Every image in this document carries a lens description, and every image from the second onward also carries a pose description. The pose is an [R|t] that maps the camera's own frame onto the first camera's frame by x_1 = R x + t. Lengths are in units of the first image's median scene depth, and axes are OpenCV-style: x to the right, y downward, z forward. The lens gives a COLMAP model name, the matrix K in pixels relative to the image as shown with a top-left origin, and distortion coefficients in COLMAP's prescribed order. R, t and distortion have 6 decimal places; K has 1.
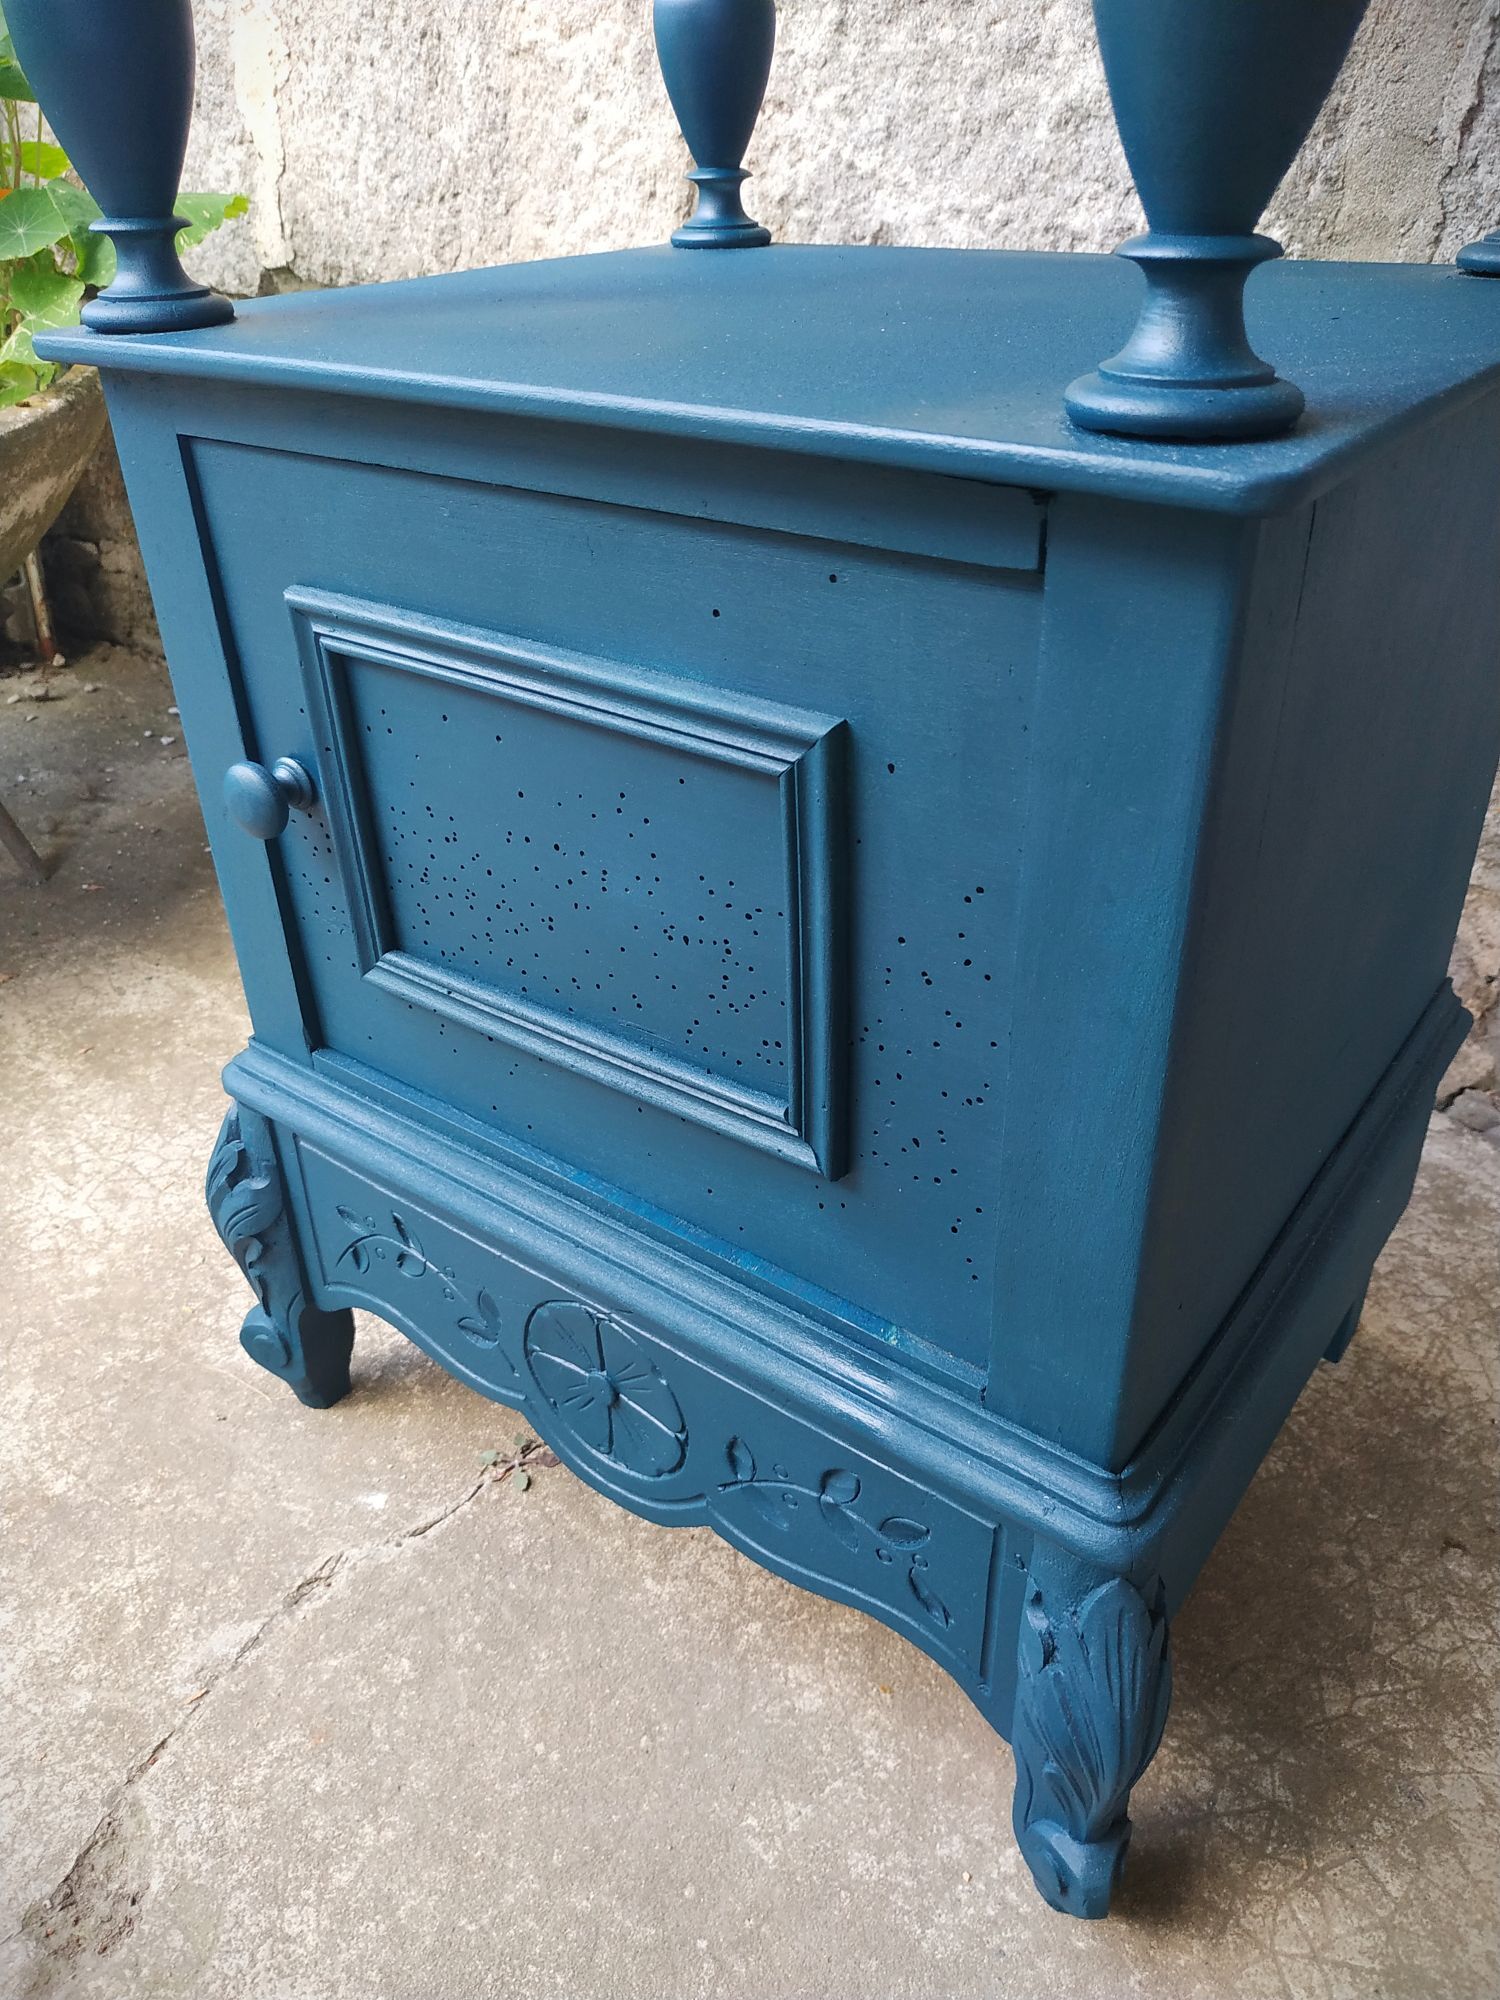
lens RADIAL K [[1467.6, 0, 740.8], [0, 1467.6, 994.5], [0, 0, 1]] dist [-0.001273, -0.009121]
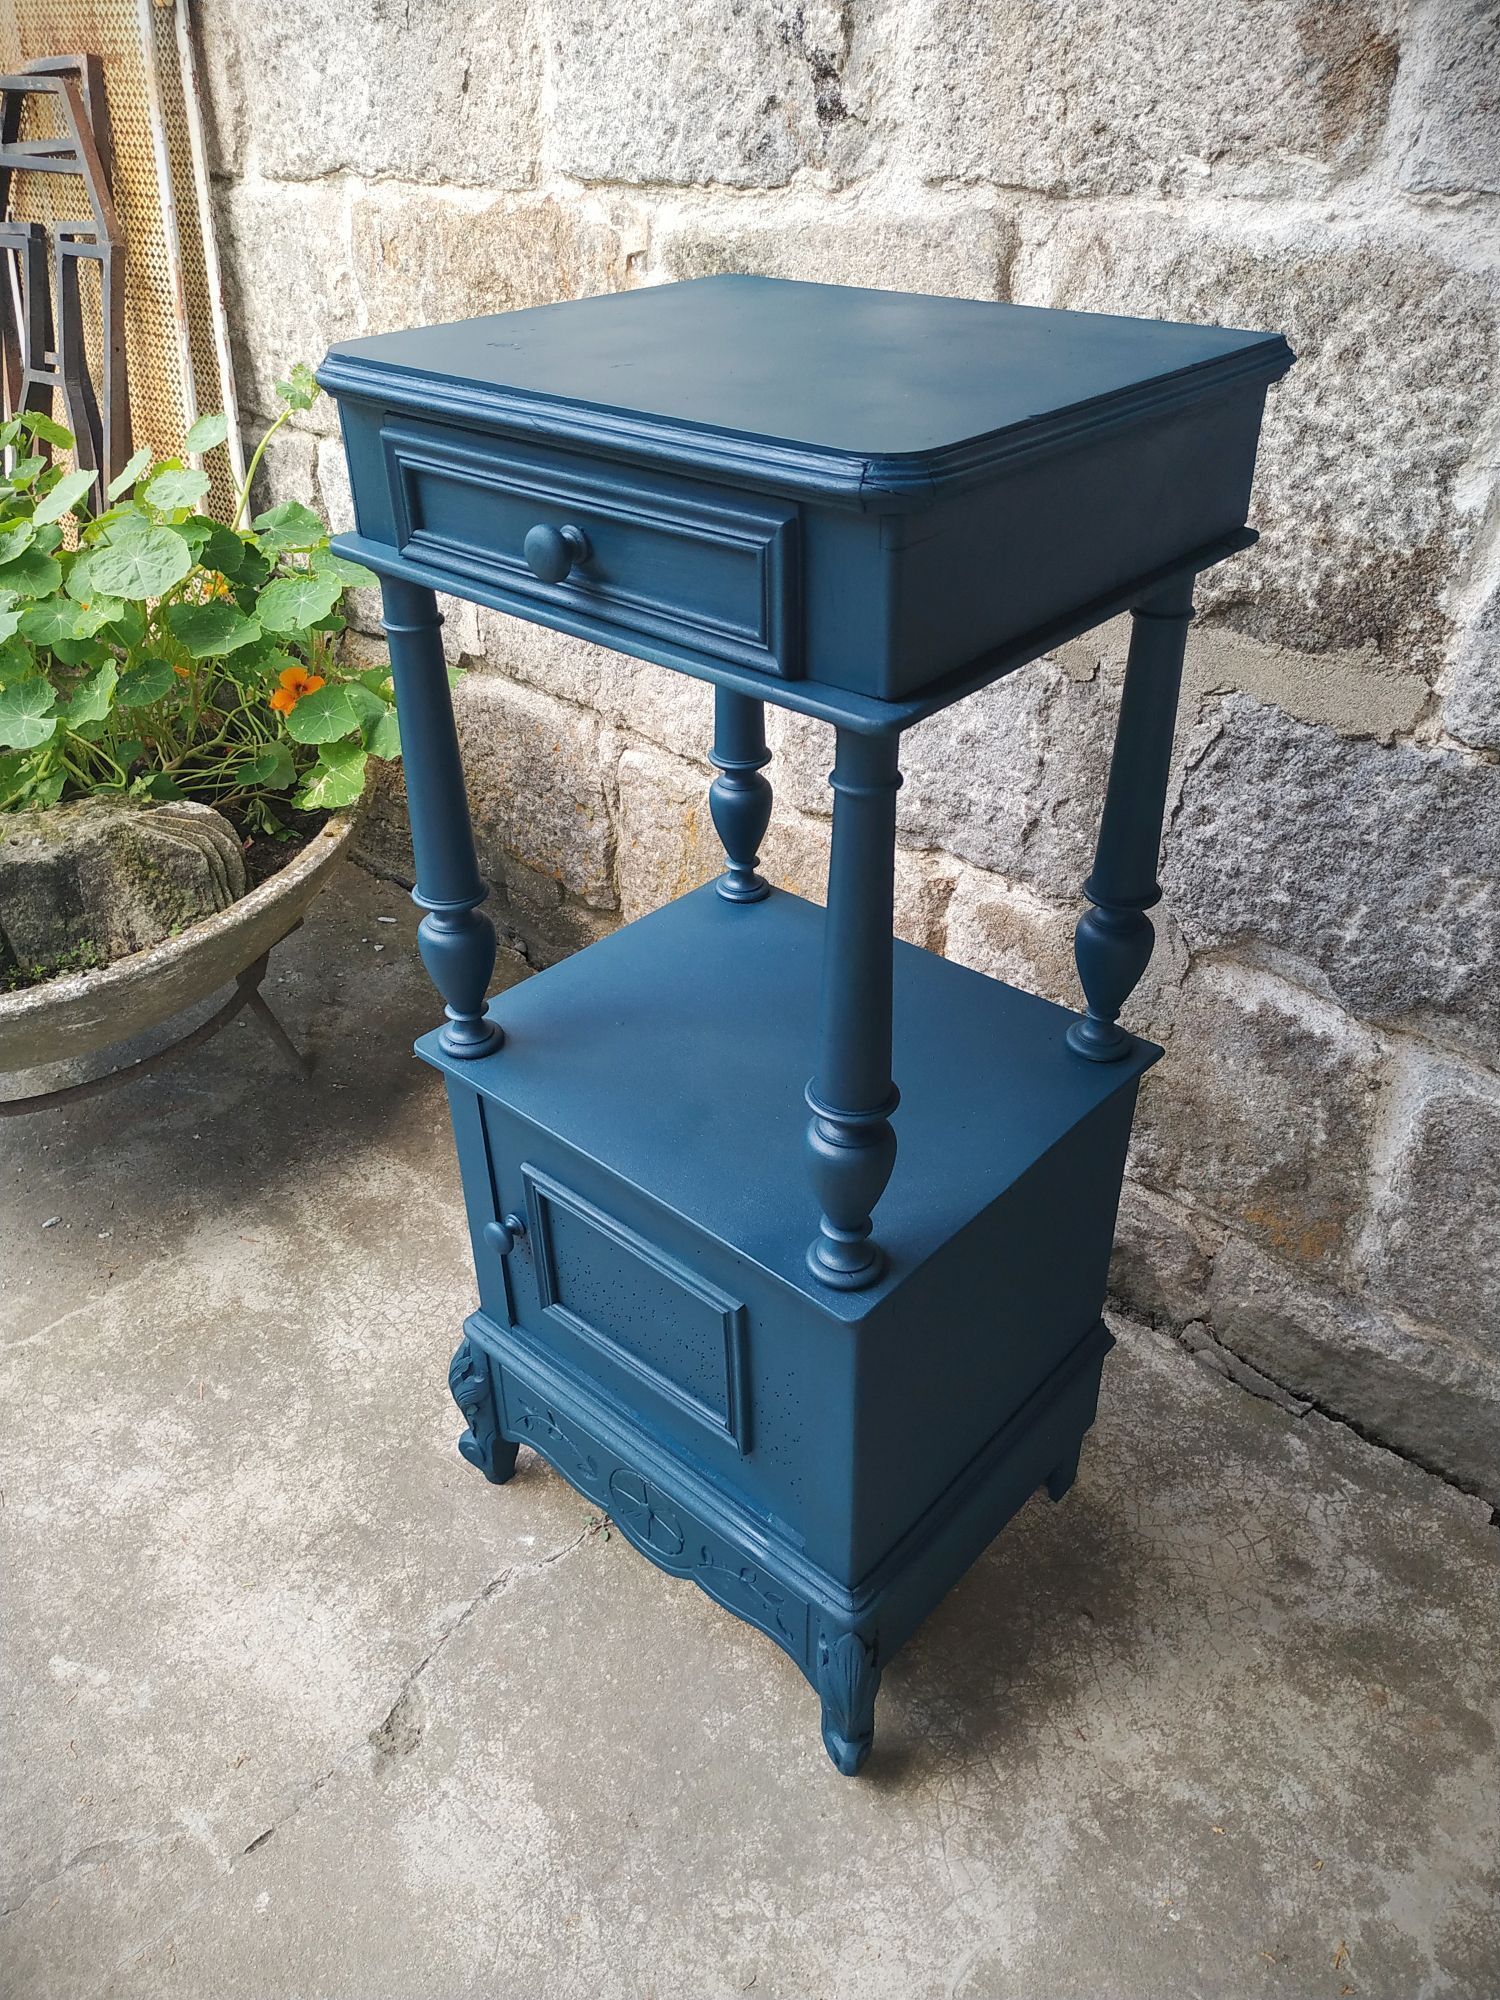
lens RADIAL K [[1467.6, 0, 734.3], [0, 1467.6, 1002.6], [0, 0, 1]] dist [-0.001273, -0.009121]
pose [[0.996404, 0.053189, -0.065961, 0.098512], [-0.050023, 0.997557, 0.048755, -0.425455], [0.068393, -0.045280, 0.996630, -0.785261]]
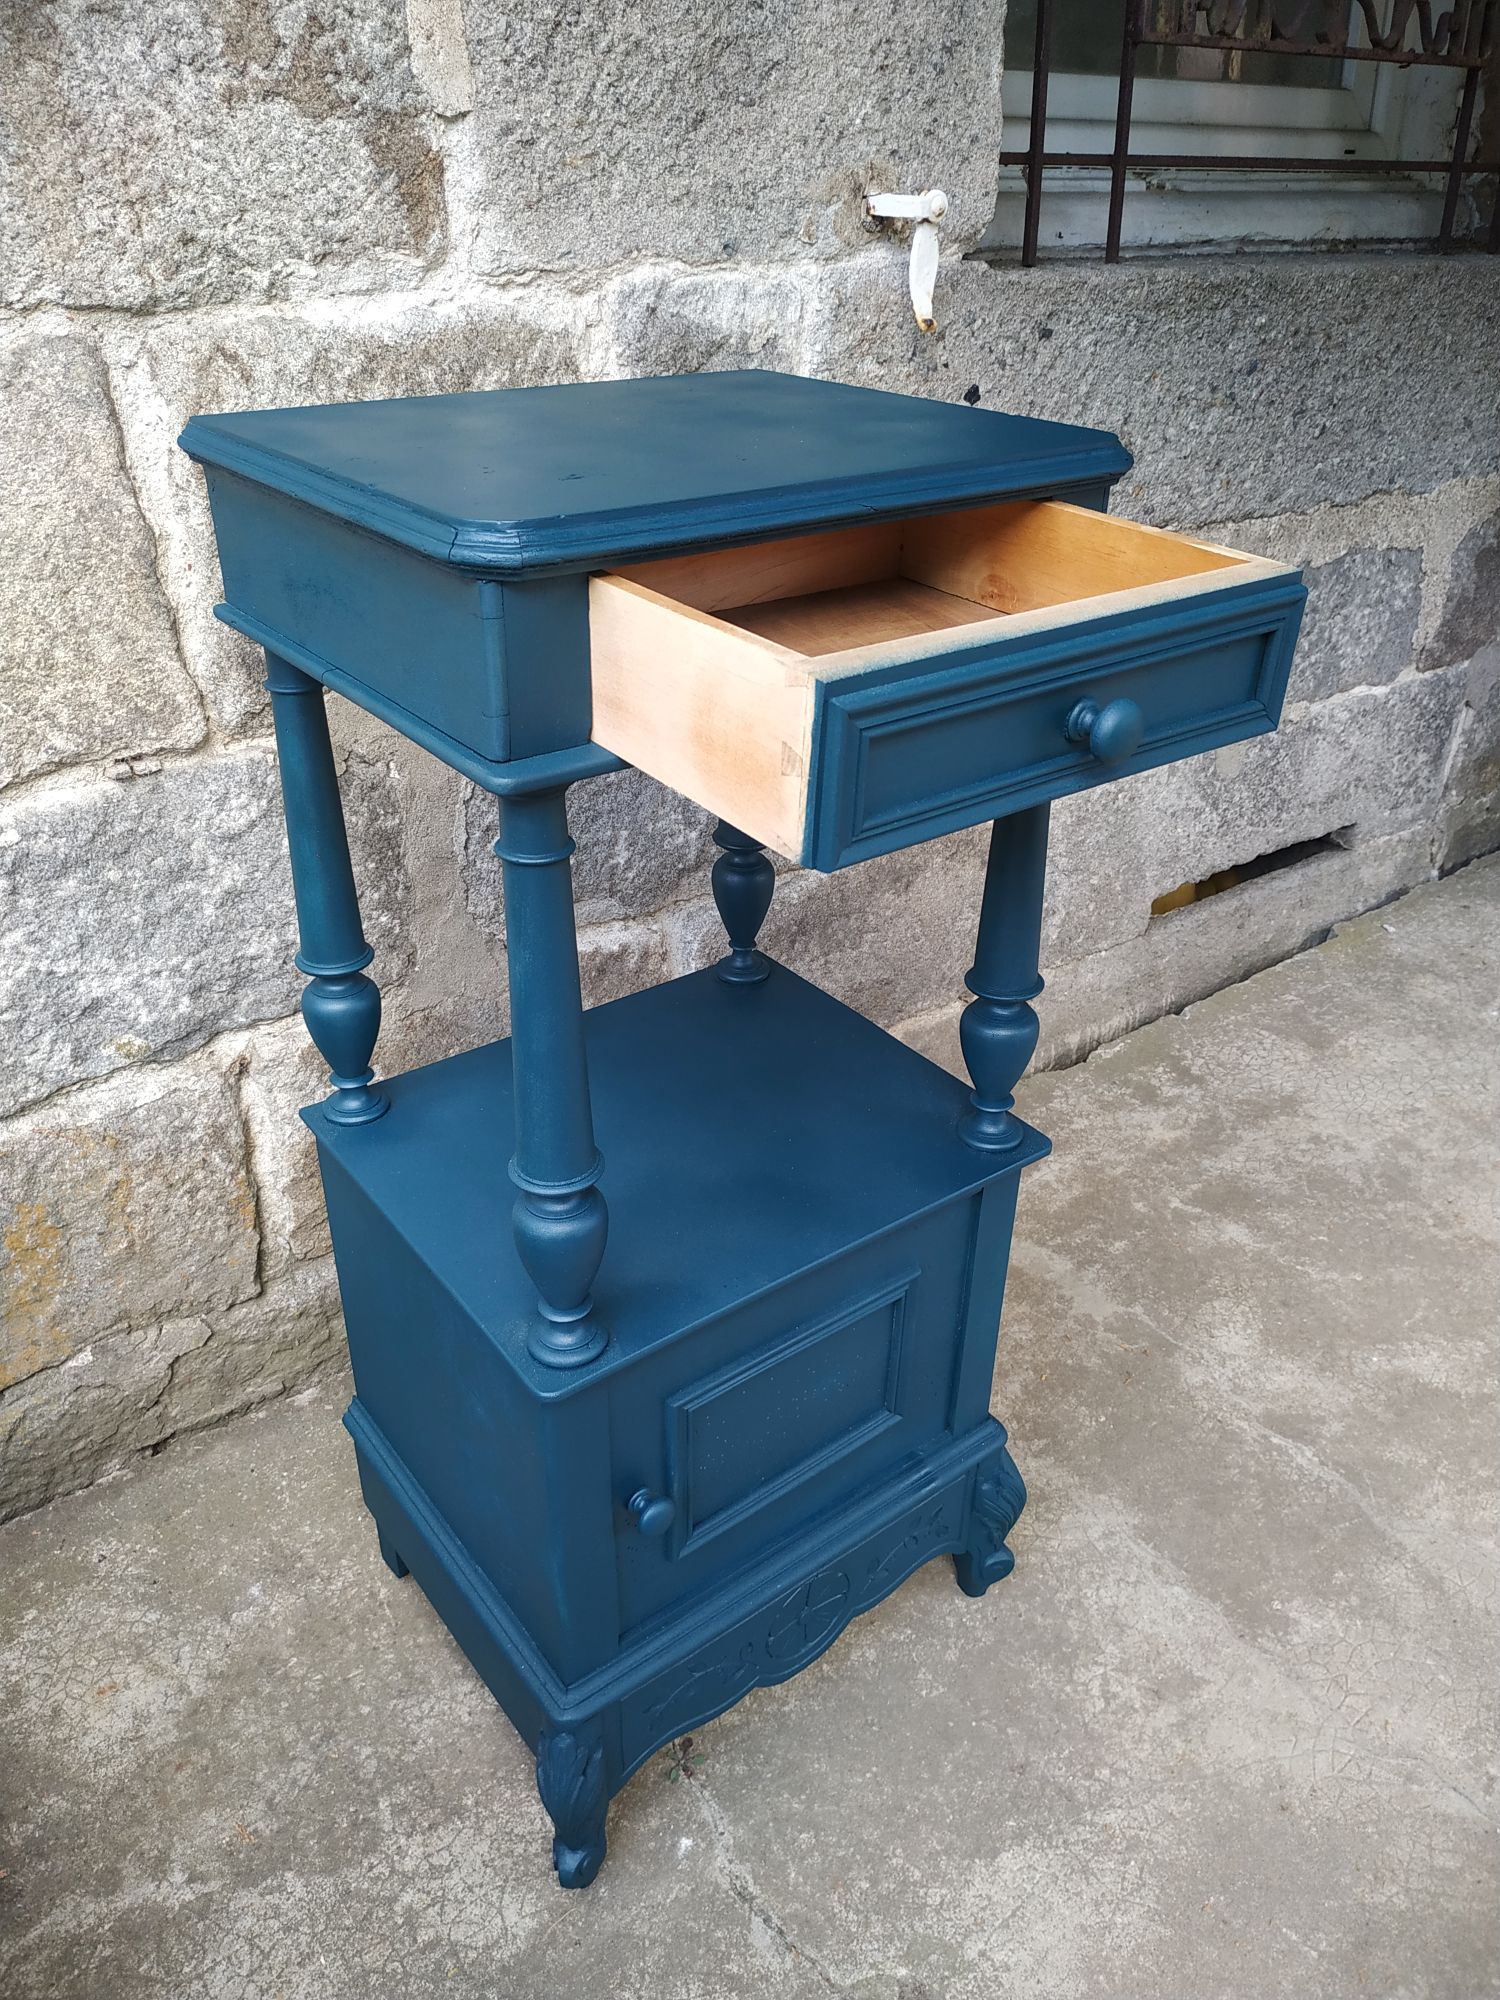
lens RADIAL K [[1467.6, 0, 741.7], [0, 1467.6, 1003.4], [0, 0, 1]] dist [-0.001273, -0.009121]
pose [[0.264840, -0.456522, 0.849380, -1.098586], [0.483841, 0.824839, 0.292469, -0.800578], [-0.834121, 0.333507, 0.439334, -0.063322]]
